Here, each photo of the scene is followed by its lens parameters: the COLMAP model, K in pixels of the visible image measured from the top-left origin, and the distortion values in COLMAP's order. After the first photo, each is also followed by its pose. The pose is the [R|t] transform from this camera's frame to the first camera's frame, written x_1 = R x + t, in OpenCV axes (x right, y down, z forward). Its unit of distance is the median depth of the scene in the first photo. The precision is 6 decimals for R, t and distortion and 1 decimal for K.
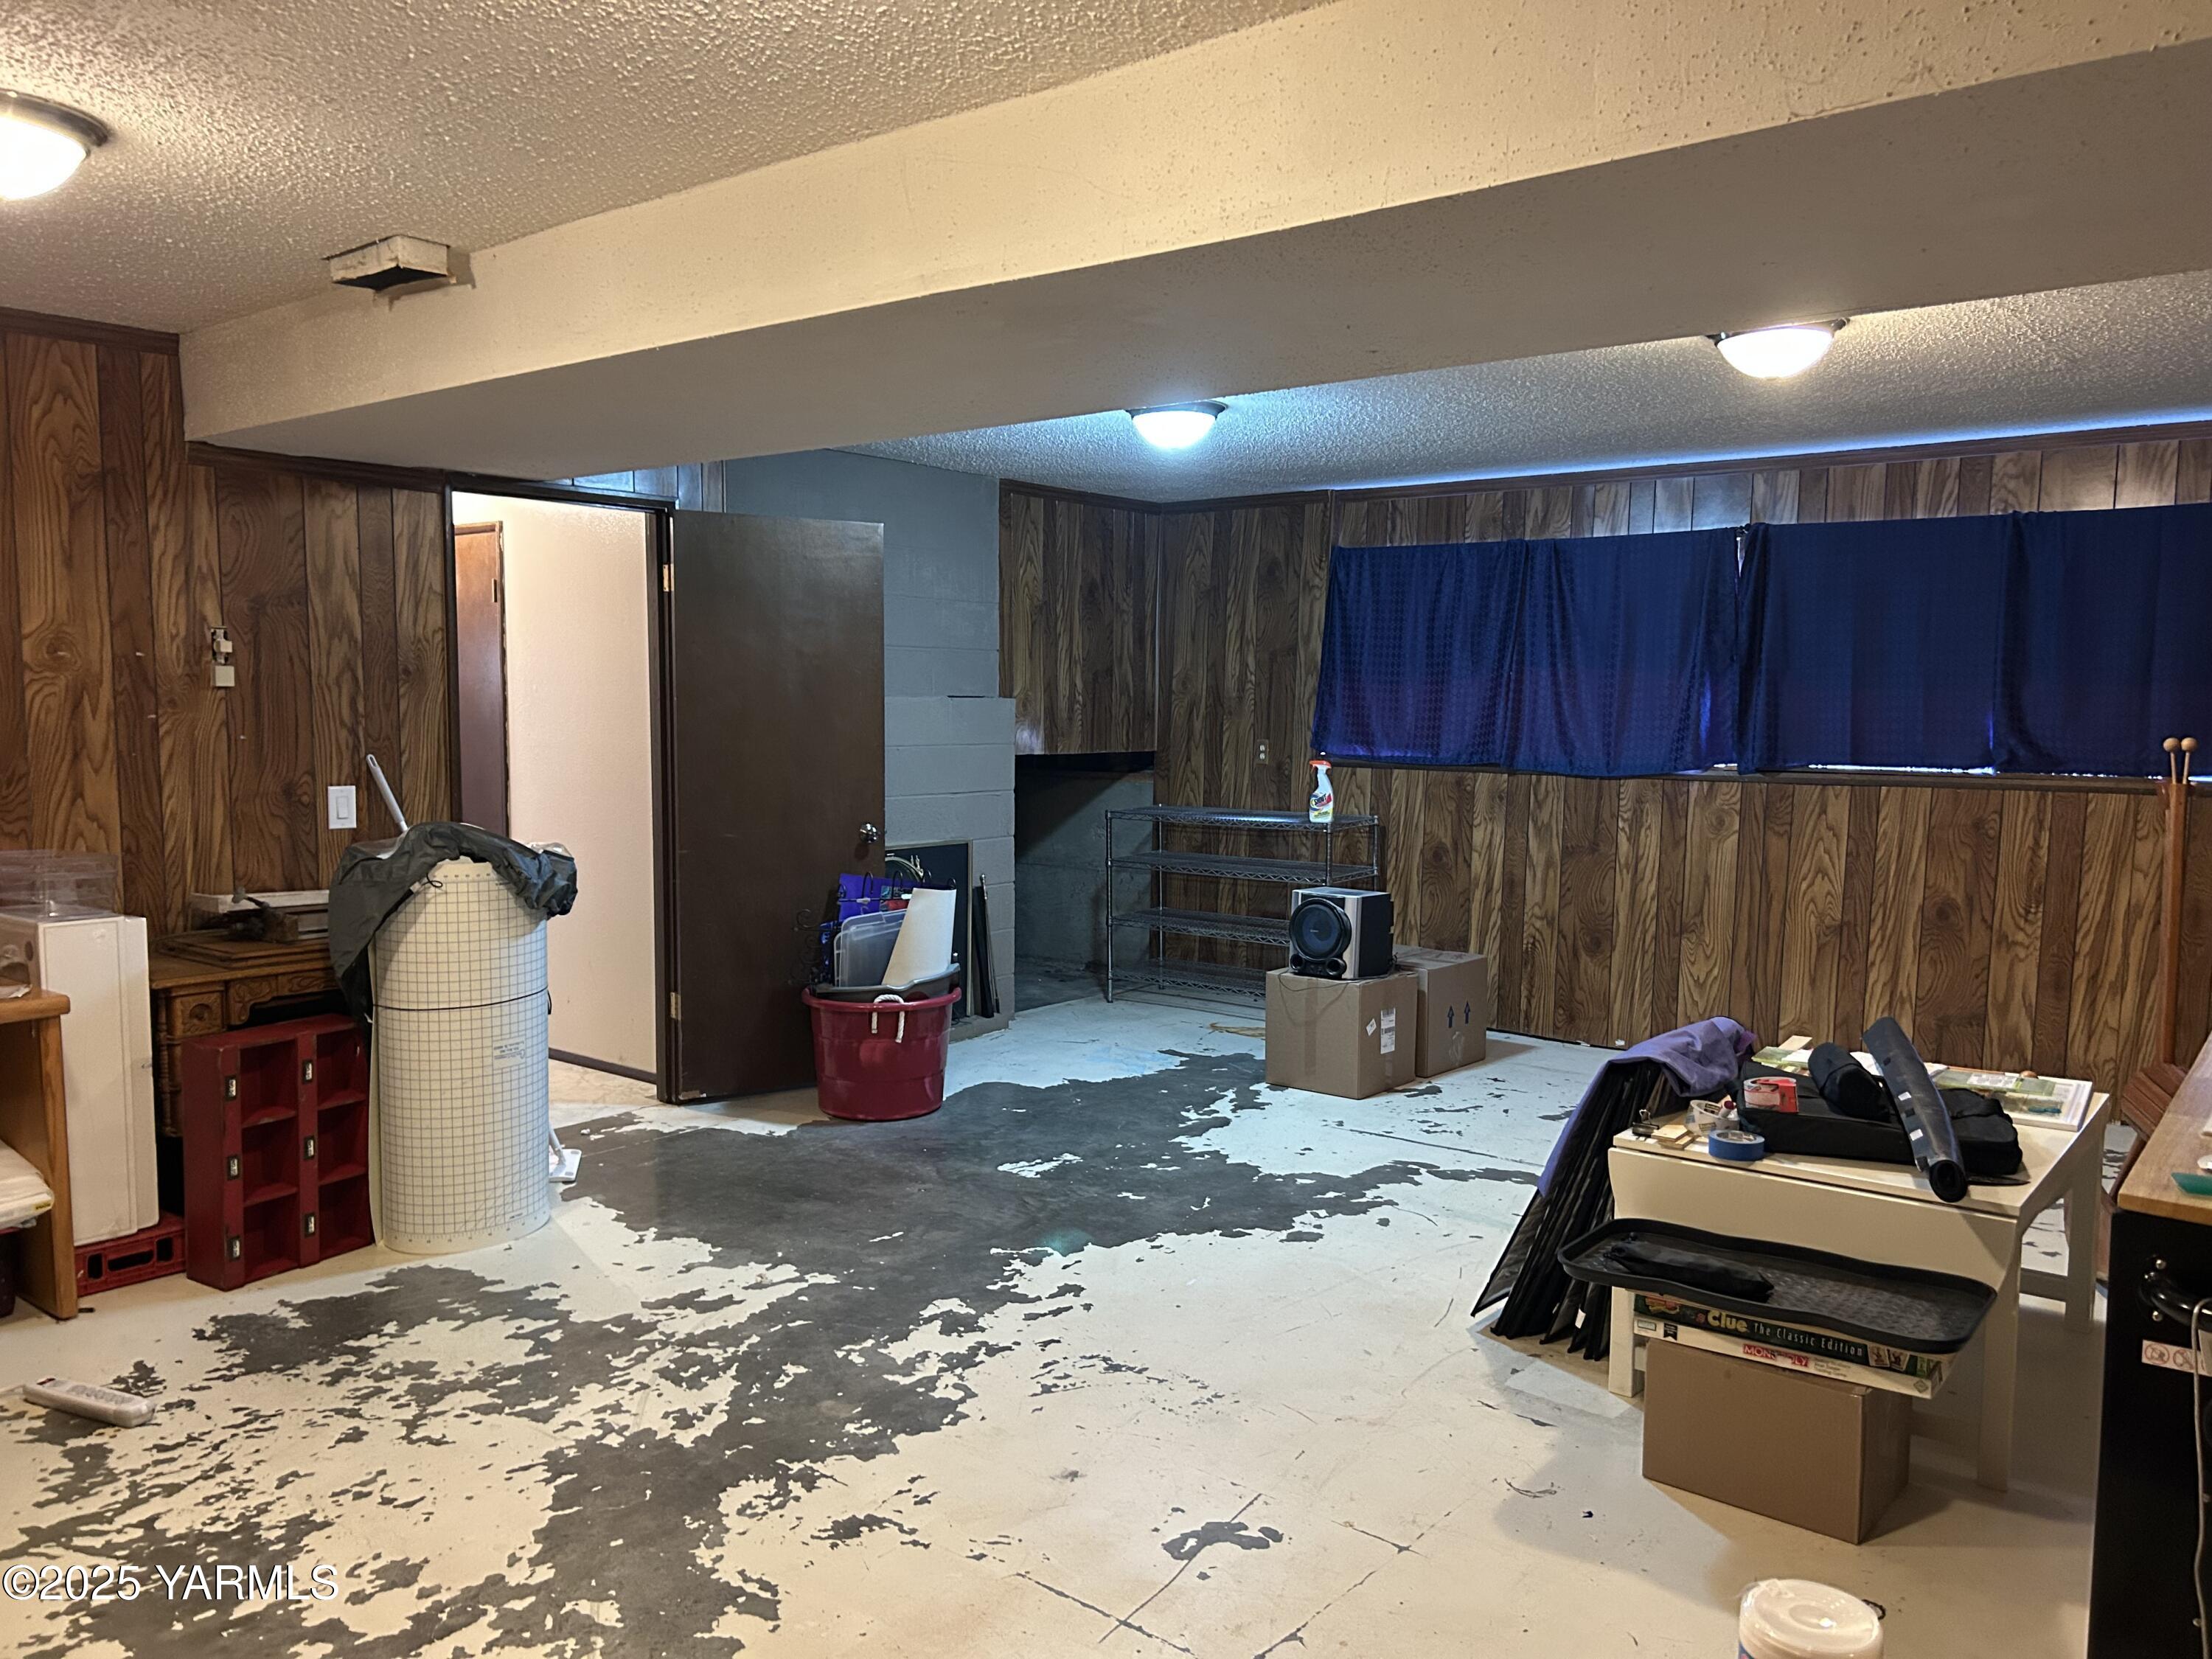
lens RADIAL K [[1666.3, 0, 1120.8], [0, 1666.3, 824.3], [0, 0, 1]] dist [0.075232, -0.071887]
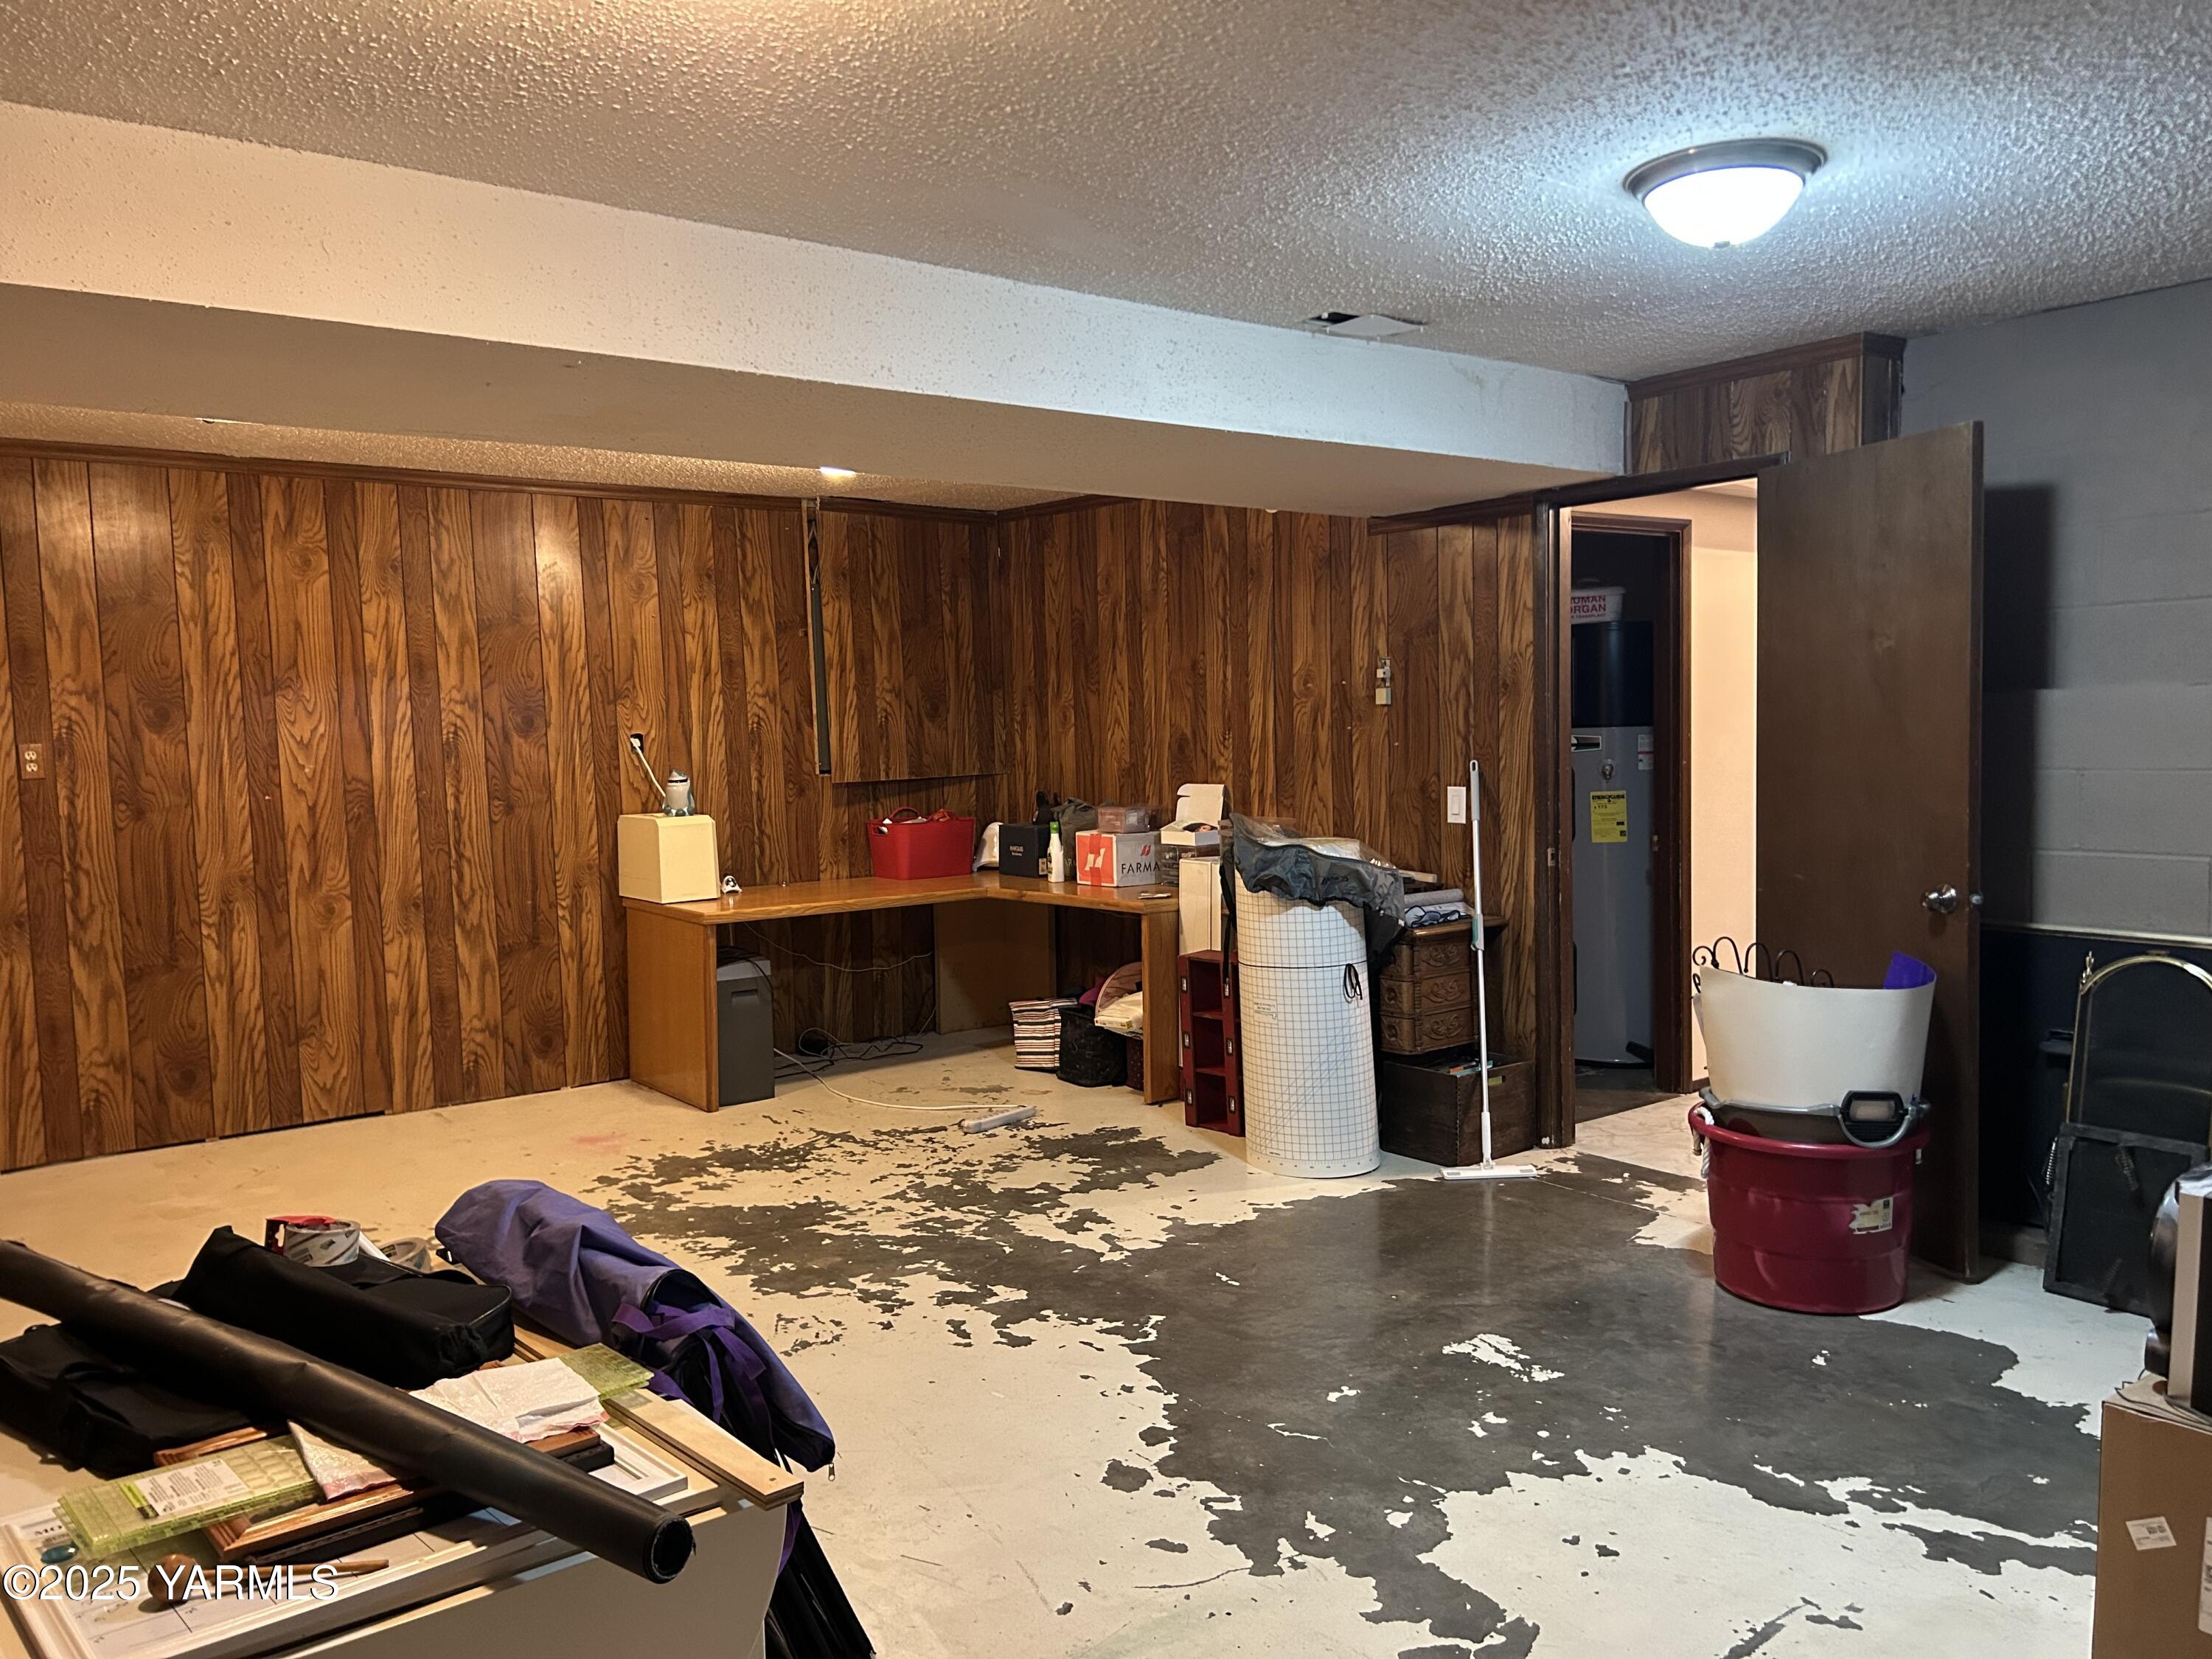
lens RADIAL K [[1666.3, 0, 1125.1], [0, 1666.3, 848.1], [0, 0, 1]] dist [0.075232, -0.071887]
pose [[-0.242742, 0.080818, -0.966719, 0.791599], [-0.047449, 0.994342, 0.095042, -0.088009], [0.968930, 0.068941, -0.237533, 1.172369]]
